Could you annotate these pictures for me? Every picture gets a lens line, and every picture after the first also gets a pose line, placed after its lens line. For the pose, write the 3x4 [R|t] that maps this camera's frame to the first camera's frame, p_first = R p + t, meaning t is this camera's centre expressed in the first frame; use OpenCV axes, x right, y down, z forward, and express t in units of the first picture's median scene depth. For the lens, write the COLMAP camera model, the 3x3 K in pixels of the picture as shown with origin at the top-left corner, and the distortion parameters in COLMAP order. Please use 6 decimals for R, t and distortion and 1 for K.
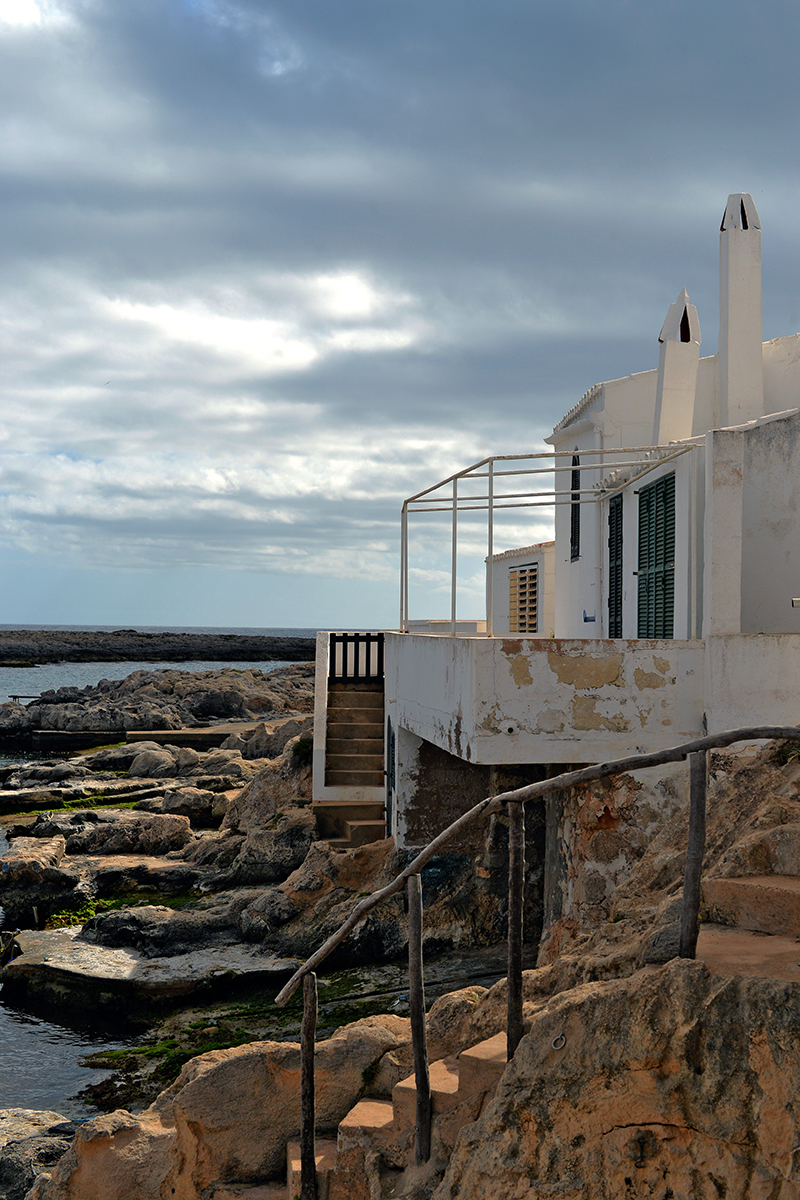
lens RADIAL K [[1722.4, 0, 400.0], [0, 1722.4, 600.0], [0, 0, 1]] dist [-0.137593, 0.078603]
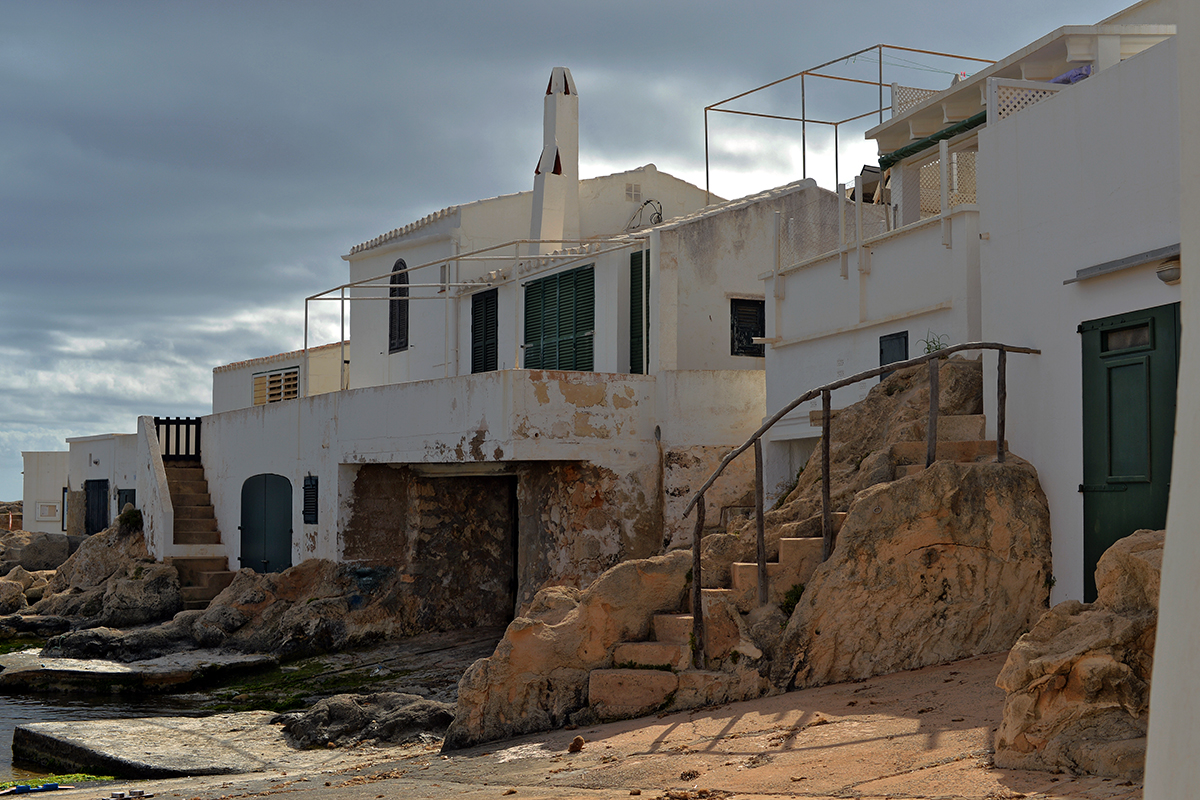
lens RADIAL K [[1722.4, 0, 600.0], [0, 1722.4, 400.0], [0, 0, 1]] dist [-0.137593, 0.078603]
pose [[0.906125, 0.017441, 0.422650, -0.474181], [0.000132, 0.999138, -0.041512, 0.104058], [-0.423009, 0.037671, 0.905342, -0.283344]]
